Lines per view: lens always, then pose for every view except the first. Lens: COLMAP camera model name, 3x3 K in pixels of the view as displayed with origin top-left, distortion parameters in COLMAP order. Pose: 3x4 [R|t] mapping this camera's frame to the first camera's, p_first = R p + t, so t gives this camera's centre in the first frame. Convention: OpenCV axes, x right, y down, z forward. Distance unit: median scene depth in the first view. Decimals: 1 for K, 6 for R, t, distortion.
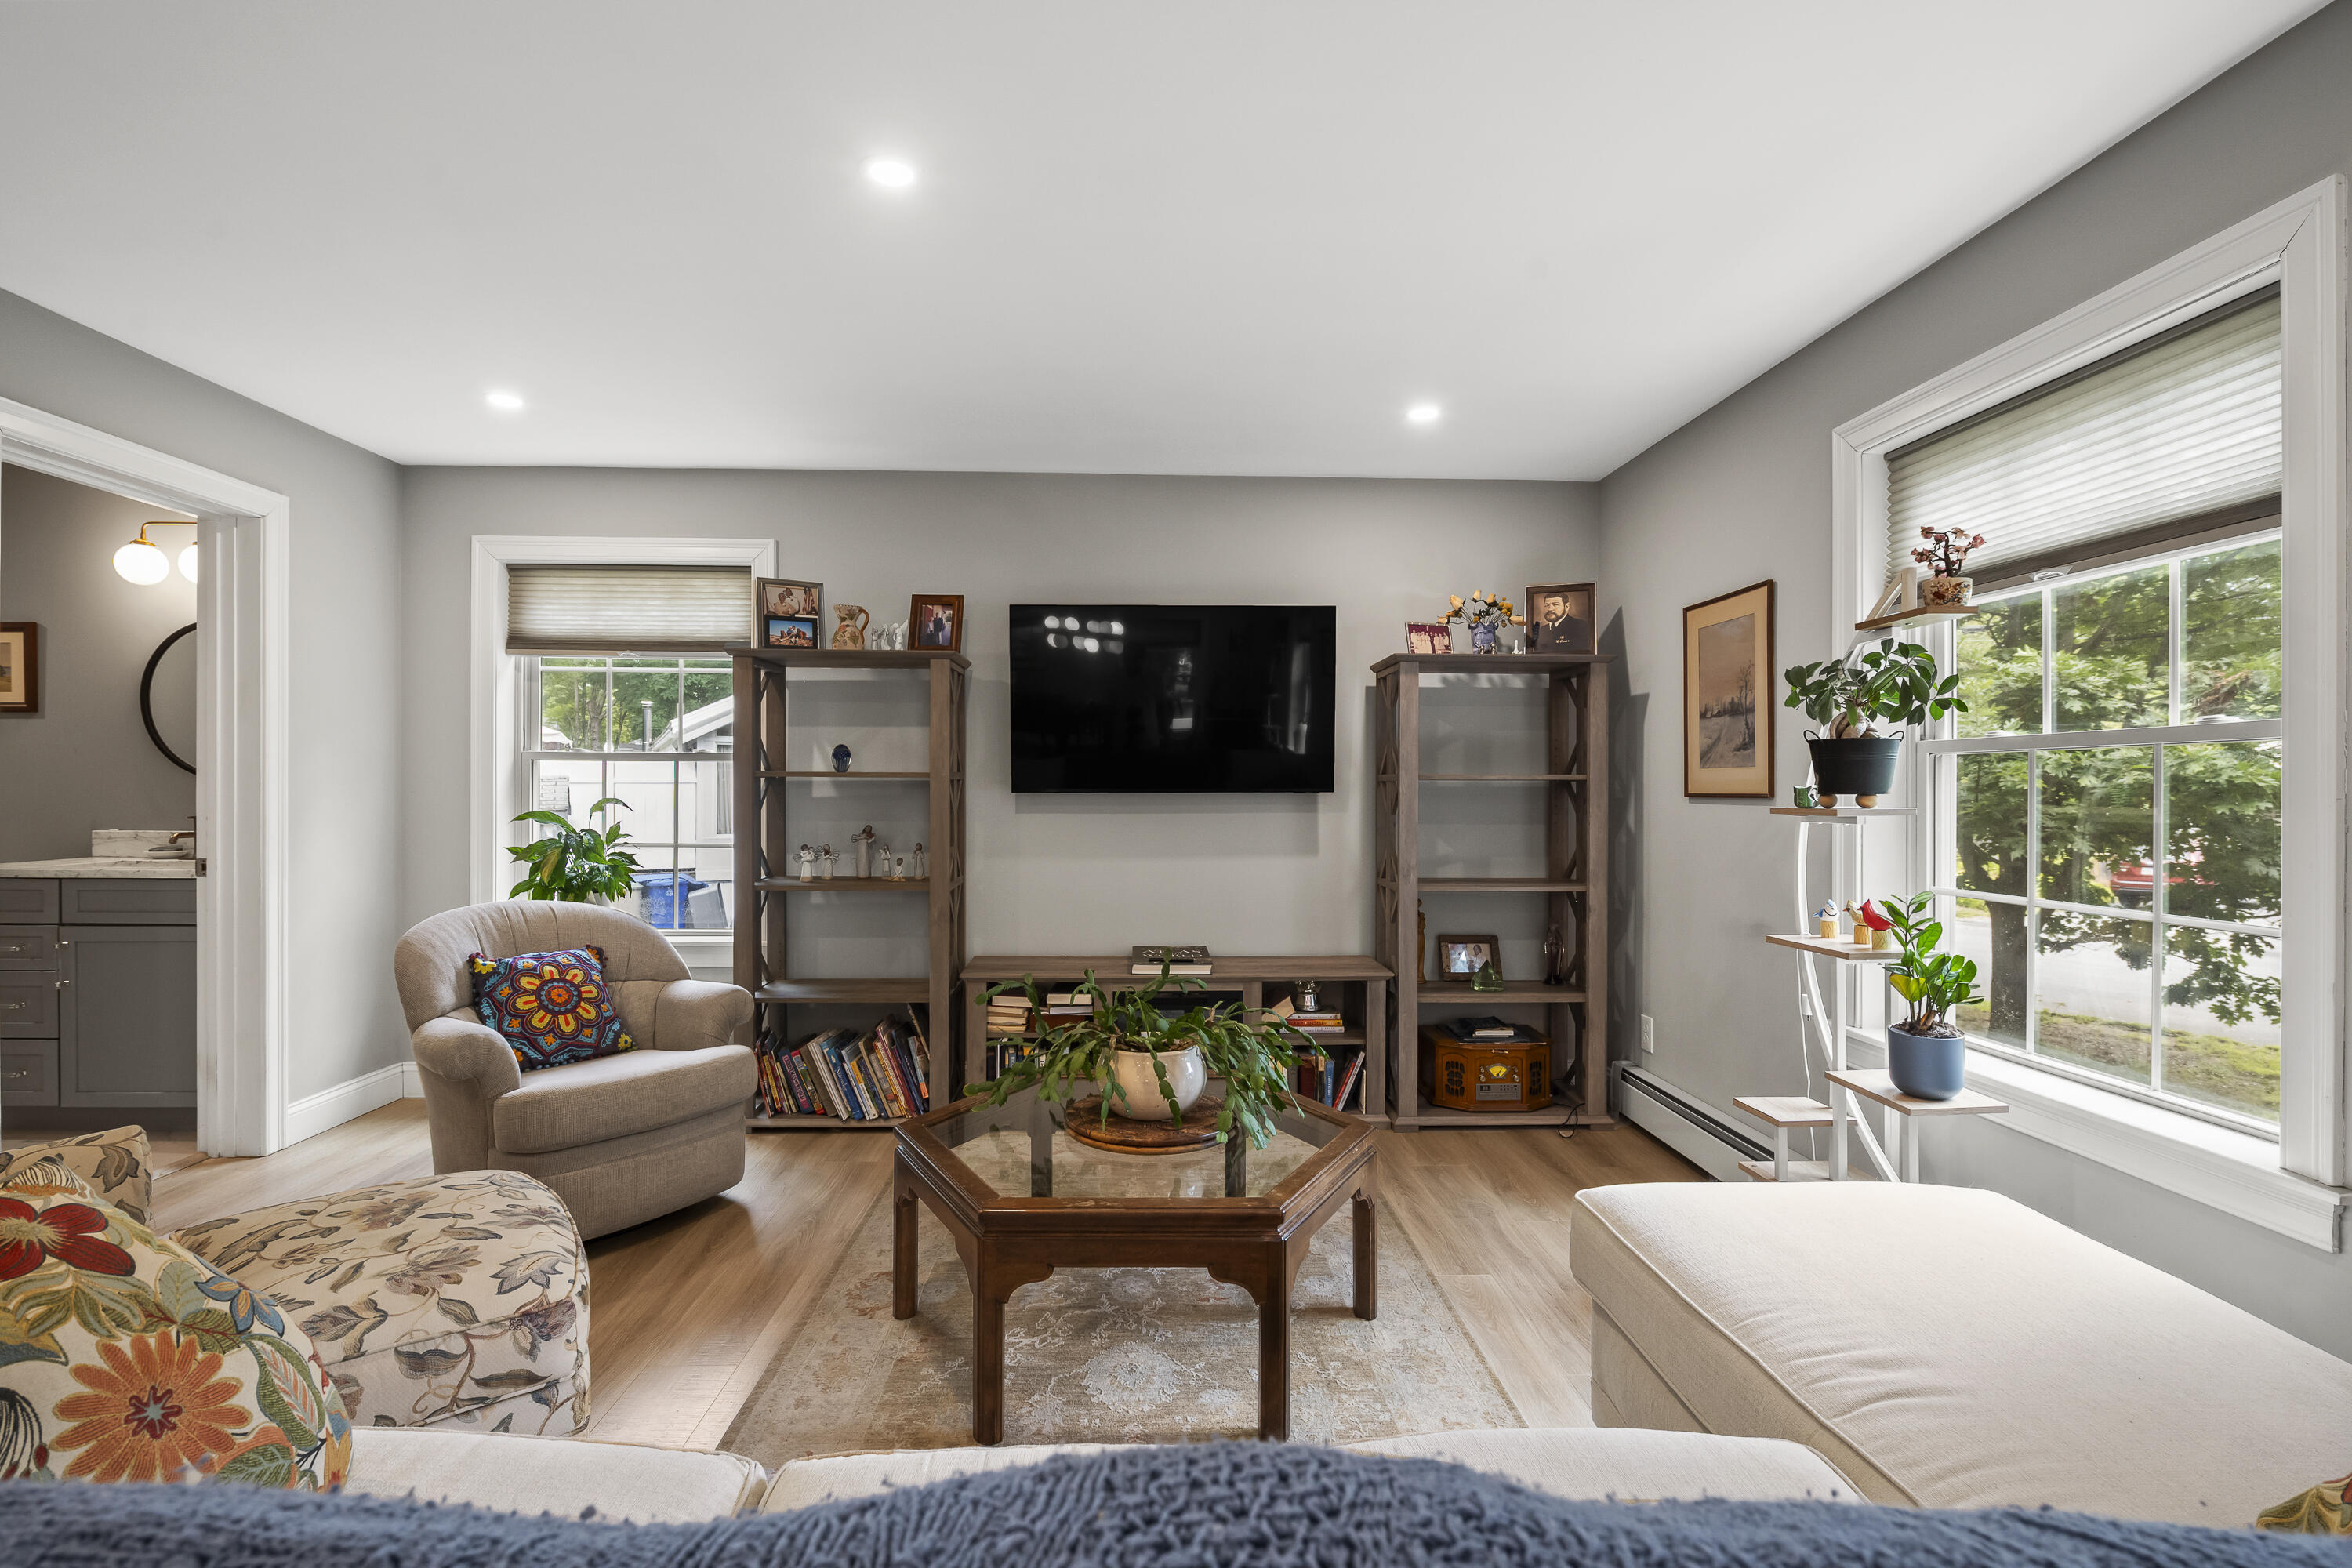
lens RADIAL K [[1059.5, 0, 1176.1], [0, 1059.5, 809.6], [0, 0, 1]] dist [-0.002081, -0.000830]
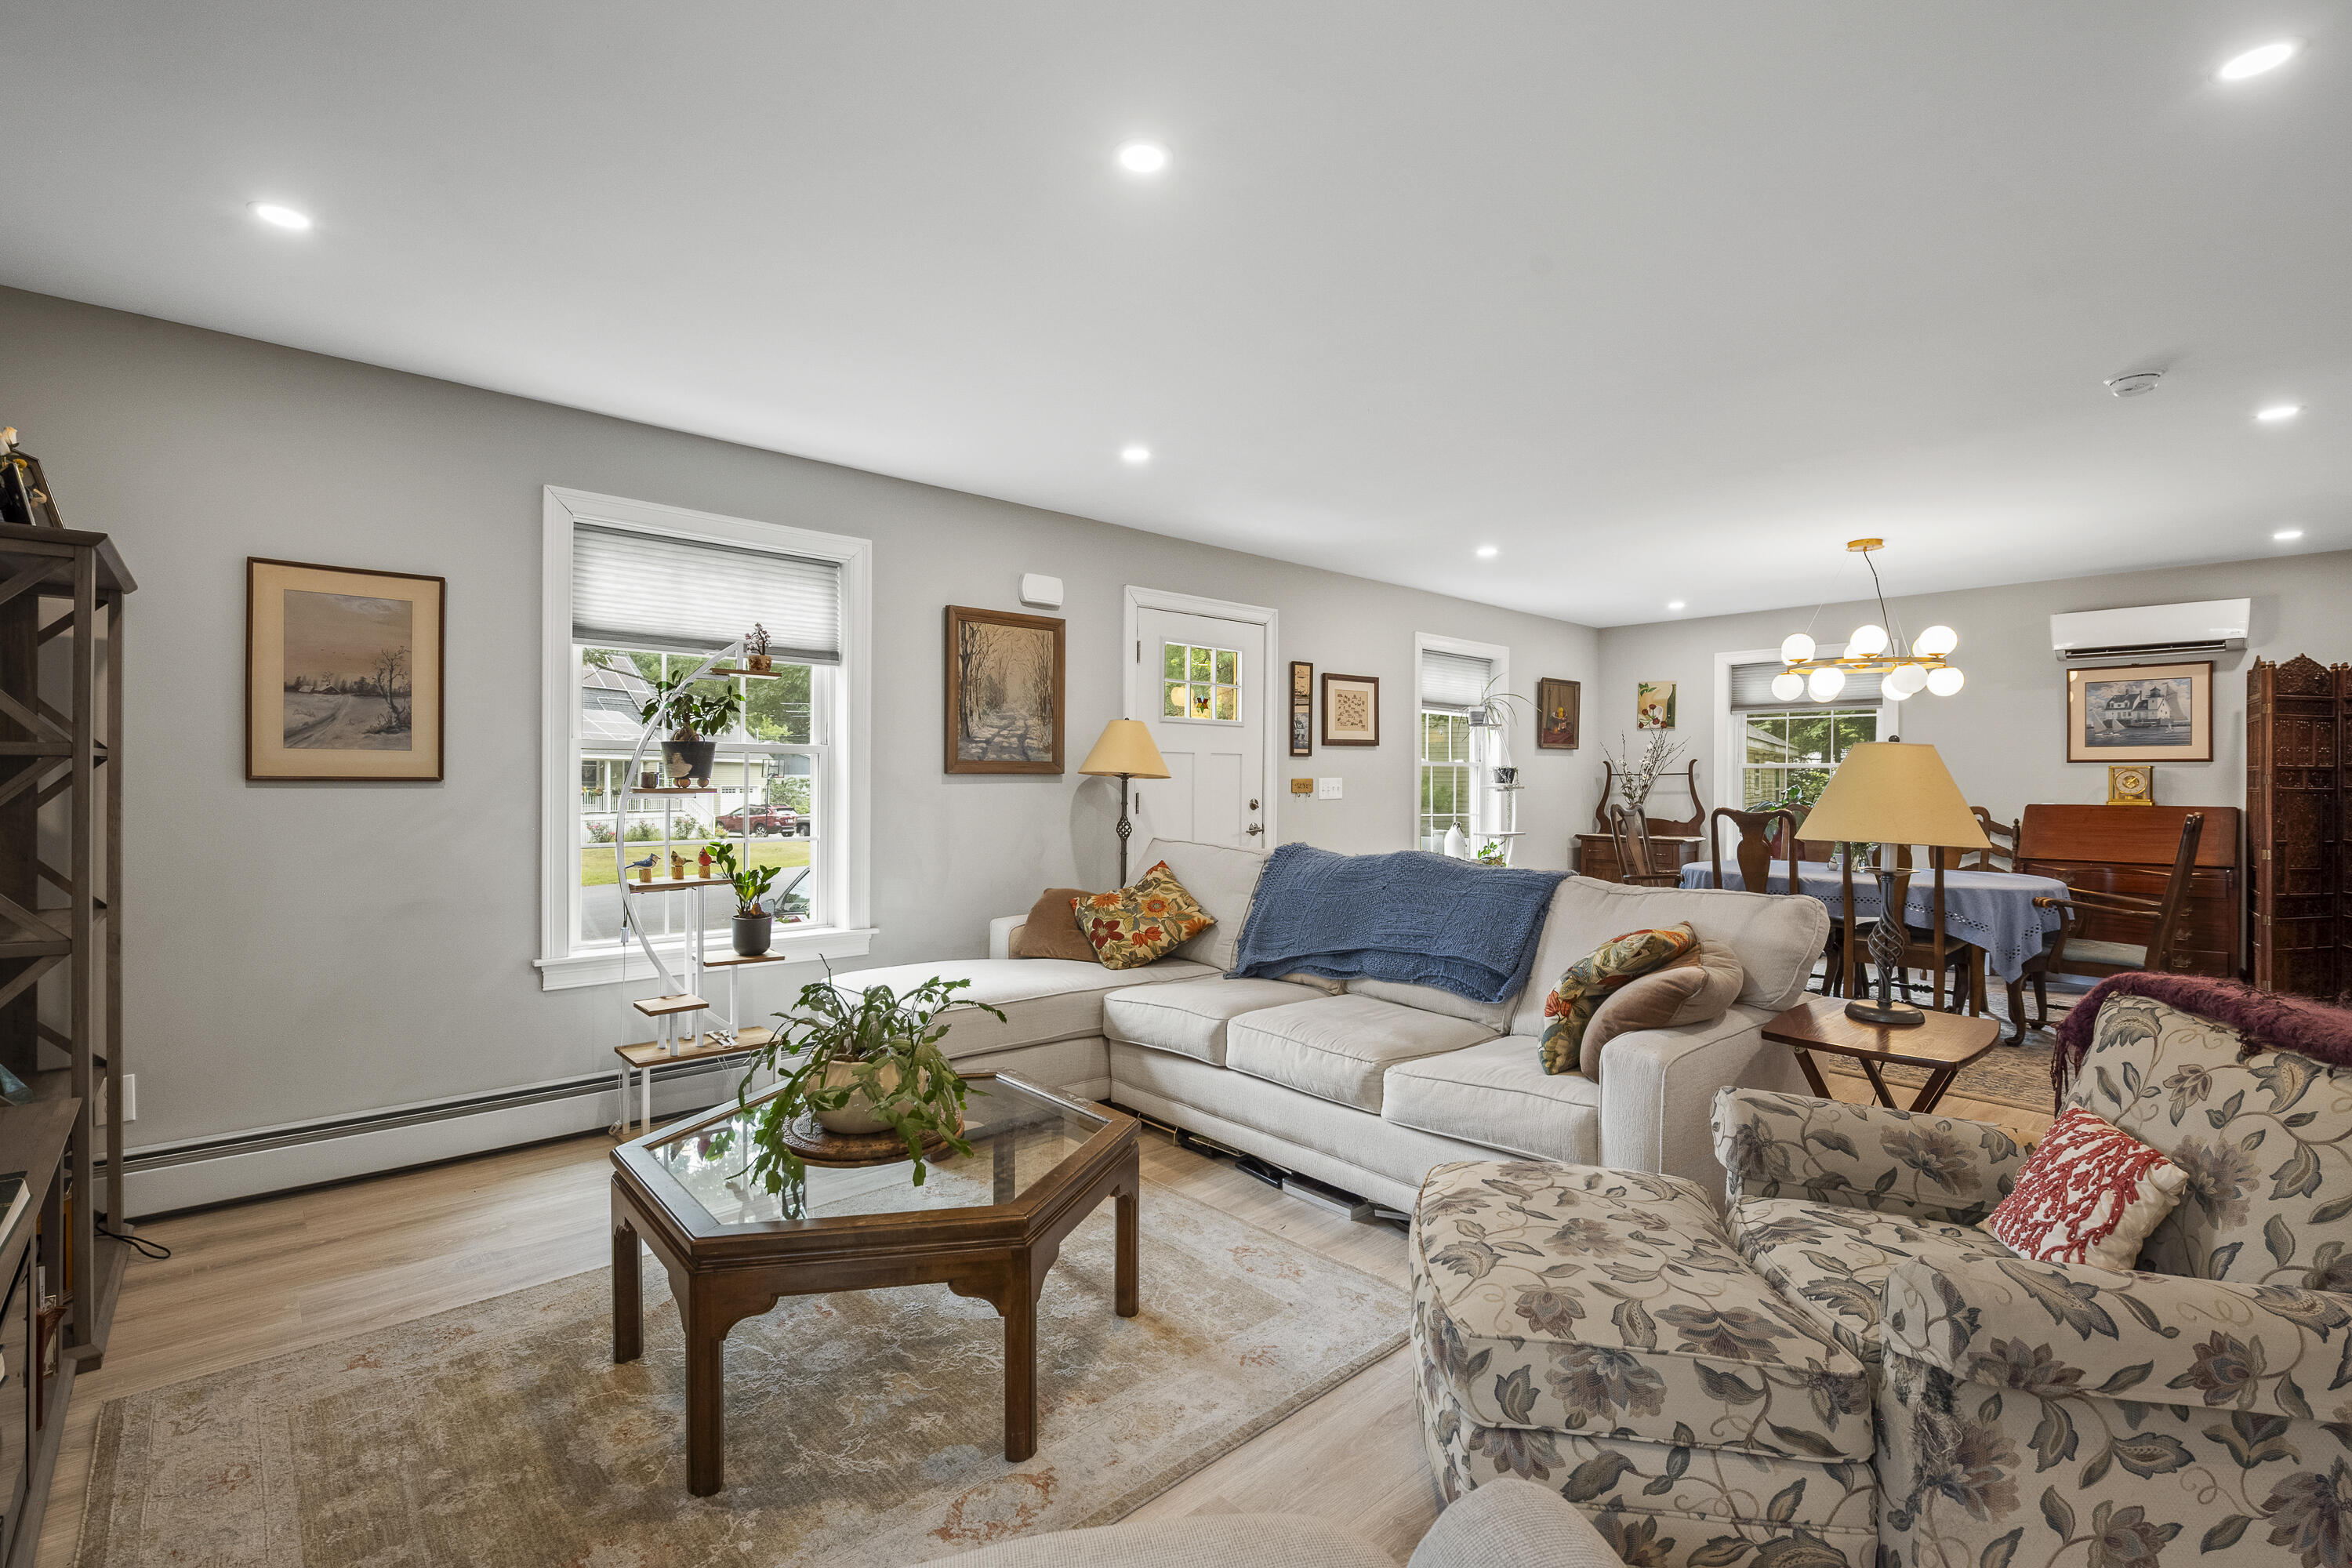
lens RADIAL K [[1034.4, 0, 1176.0], [0, 1034.4, 784.0], [0, 0, 1]] dist [-0.001525, -0.000329]
pose [[-0.652760, -0.008073, 0.757522, -0.713893], [0.008094, 0.999812, 0.017629, -0.019877], [-0.757522, 0.017639, -0.652571, 1.112824]]
